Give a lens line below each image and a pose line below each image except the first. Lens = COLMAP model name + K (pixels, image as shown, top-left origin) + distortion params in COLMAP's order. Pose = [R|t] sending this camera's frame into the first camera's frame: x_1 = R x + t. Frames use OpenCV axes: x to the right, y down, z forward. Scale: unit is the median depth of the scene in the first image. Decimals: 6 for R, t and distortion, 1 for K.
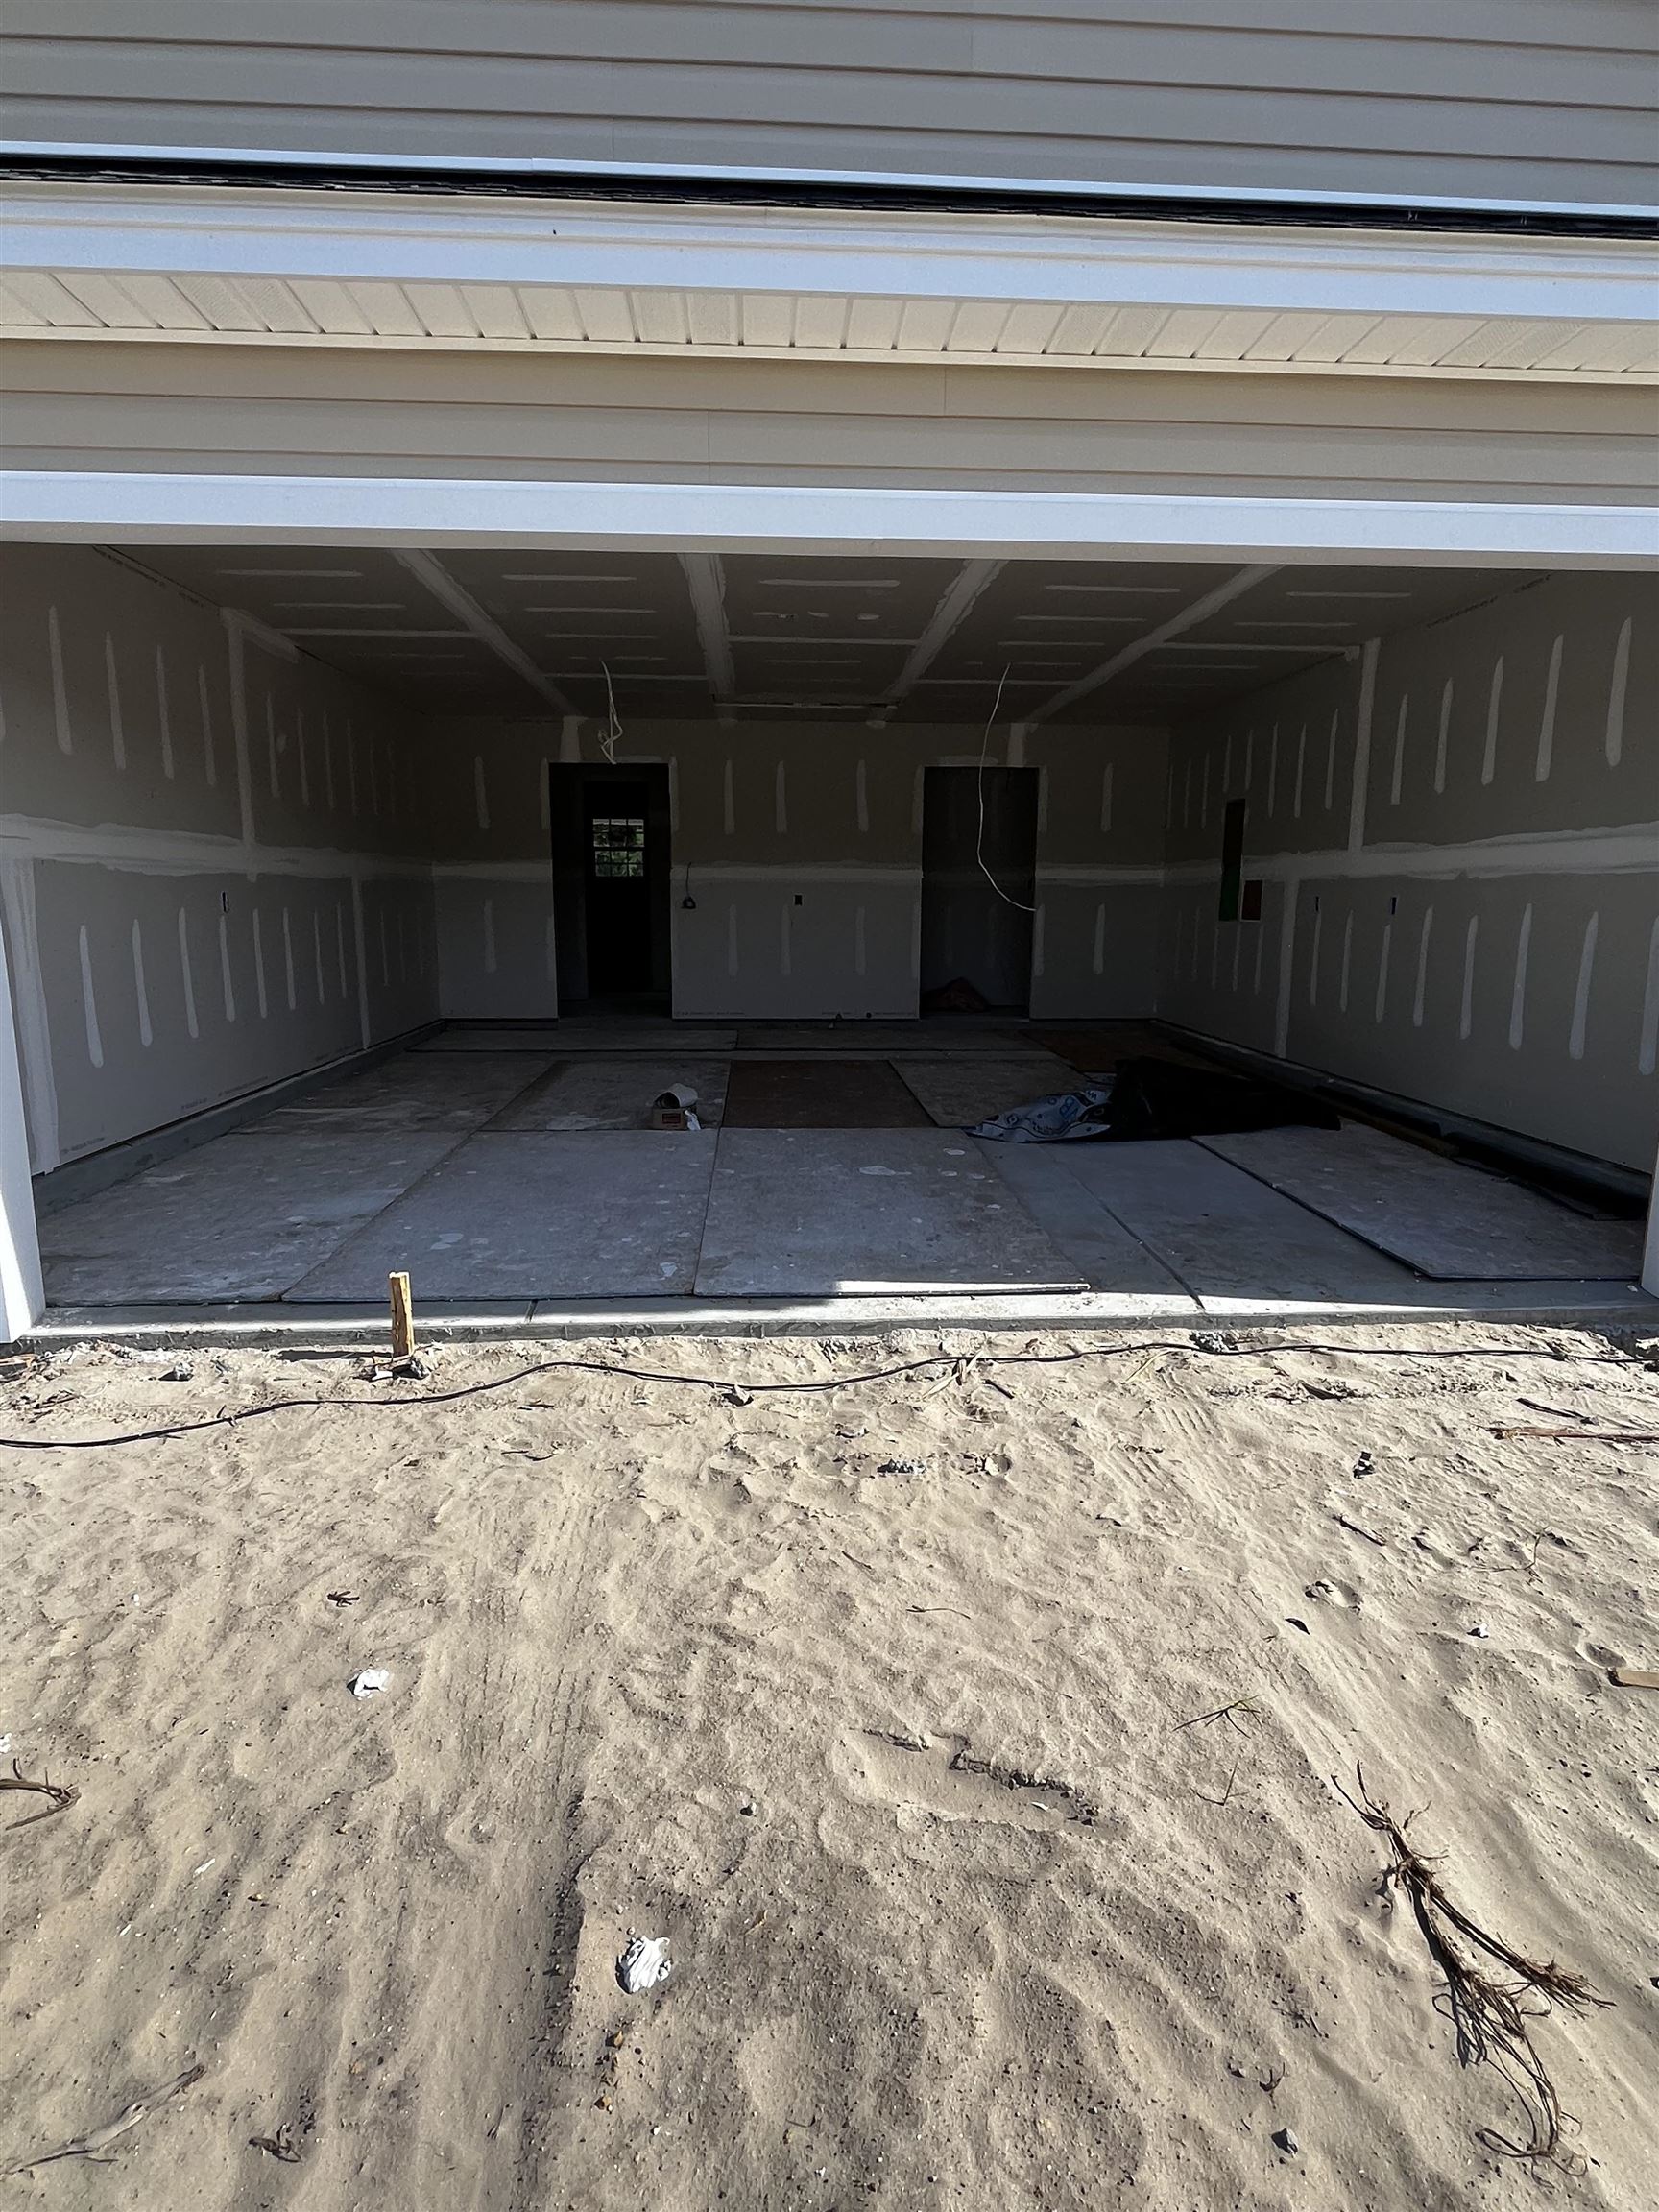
lens RADIAL K [[1160.8, 0, 830.9], [0, 1160.8, 1105.2], [0, 0, 1]] dist [0.000475, 0.000014]
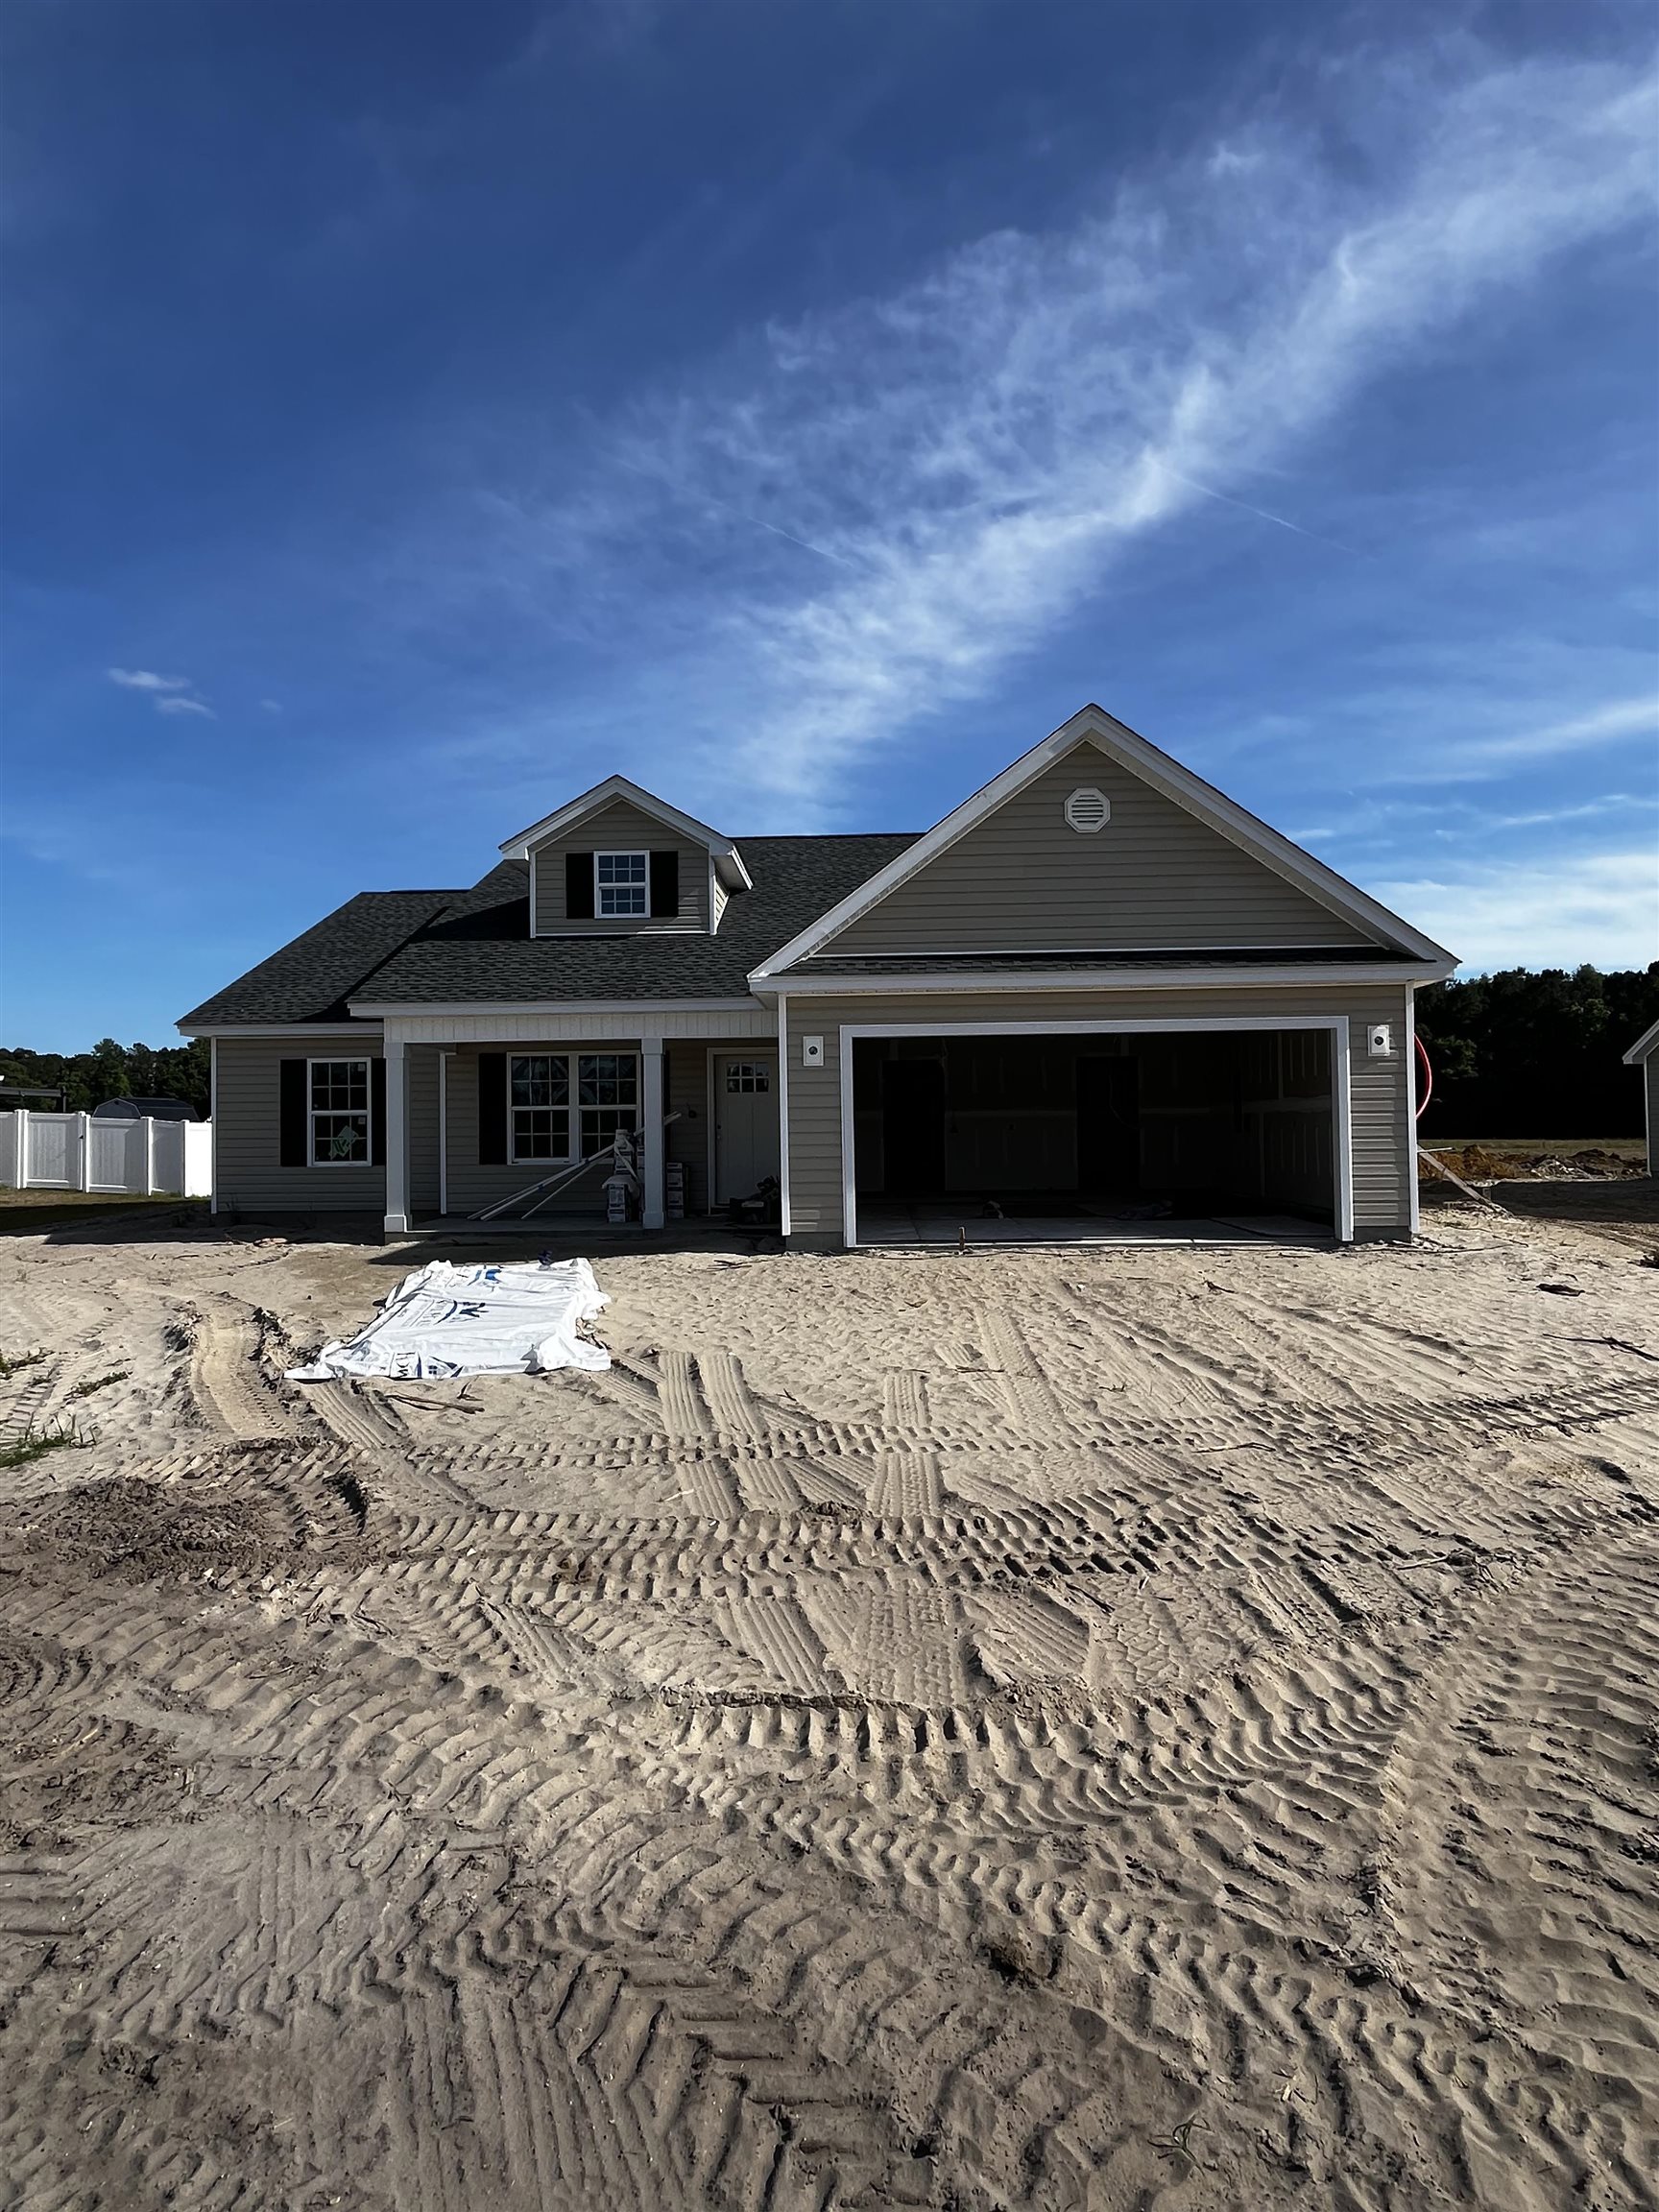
lens RADIAL K [[1160.8, 0, 825.8], [0, 1160.8, 1105.5], [0, 0, 1]] dist [0.000475, 0.000014]
pose [[0.995667, -0.018384, -0.091150, -0.173226], [0.000057, 0.980381, -0.197111, 0.181317], [0.092986, 0.196252, 0.976135, -0.988313]]
